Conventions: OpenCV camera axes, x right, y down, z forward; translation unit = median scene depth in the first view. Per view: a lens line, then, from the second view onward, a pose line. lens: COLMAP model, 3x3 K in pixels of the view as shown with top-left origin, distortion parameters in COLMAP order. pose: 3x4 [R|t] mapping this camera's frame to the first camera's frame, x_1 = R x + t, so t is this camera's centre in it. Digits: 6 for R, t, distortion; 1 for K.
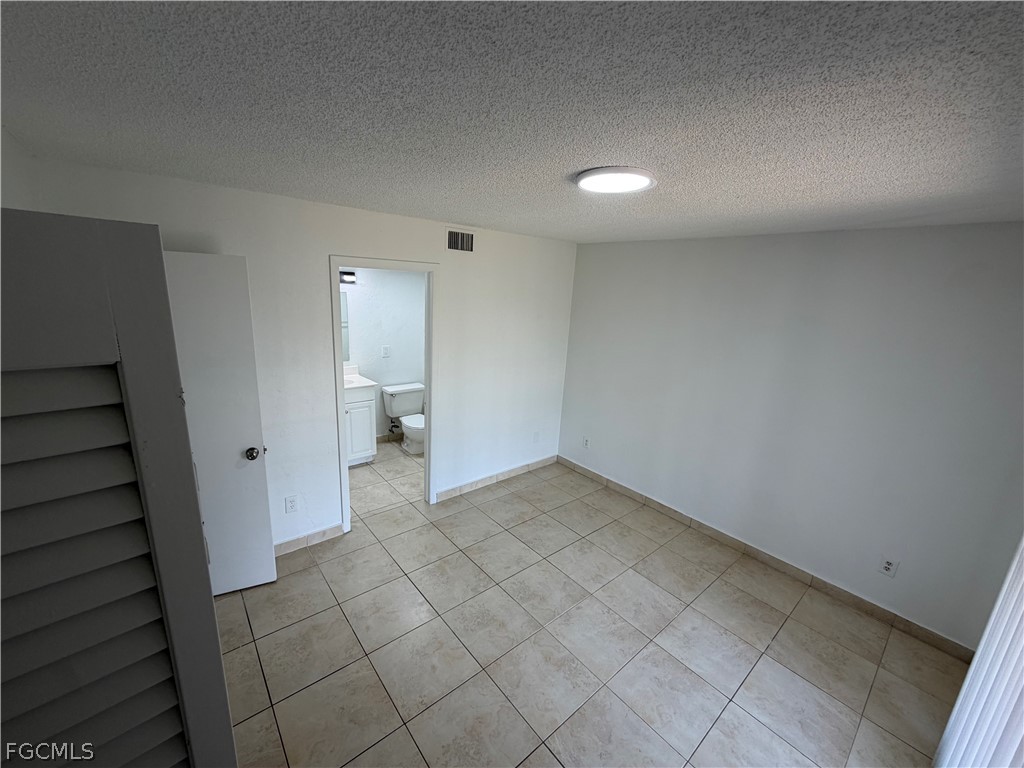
lens RADIAL K [[408.3, 0, 511.3], [0, 408.3, 385.0], [0, 0, 1]] dist [0.000435, -0.000188]
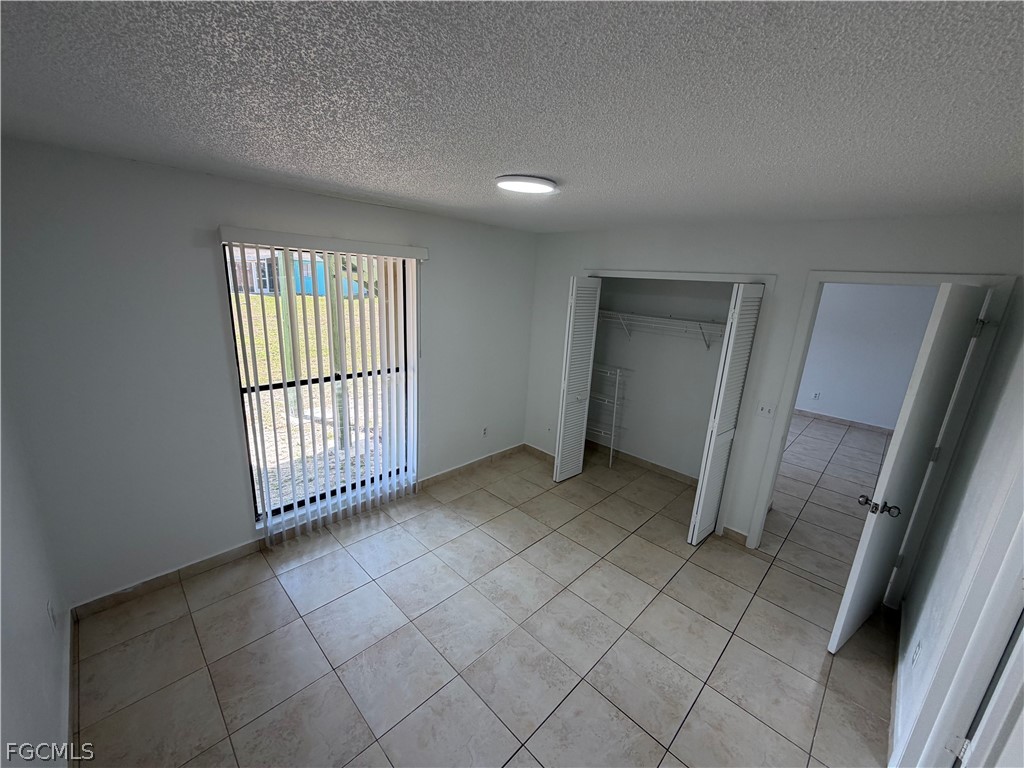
lens RADIAL K [[408.3, 0, 512.1], [0, 408.3, 385.3], [0, 0, 1]] dist [0.000435, -0.000188]
pose [[-0.990223, -0.078778, -0.115121, 0.251404], [-0.124197, 0.873636, 0.470462, -0.362484], [0.063512, 0.480160, -0.874879, 1.554695]]
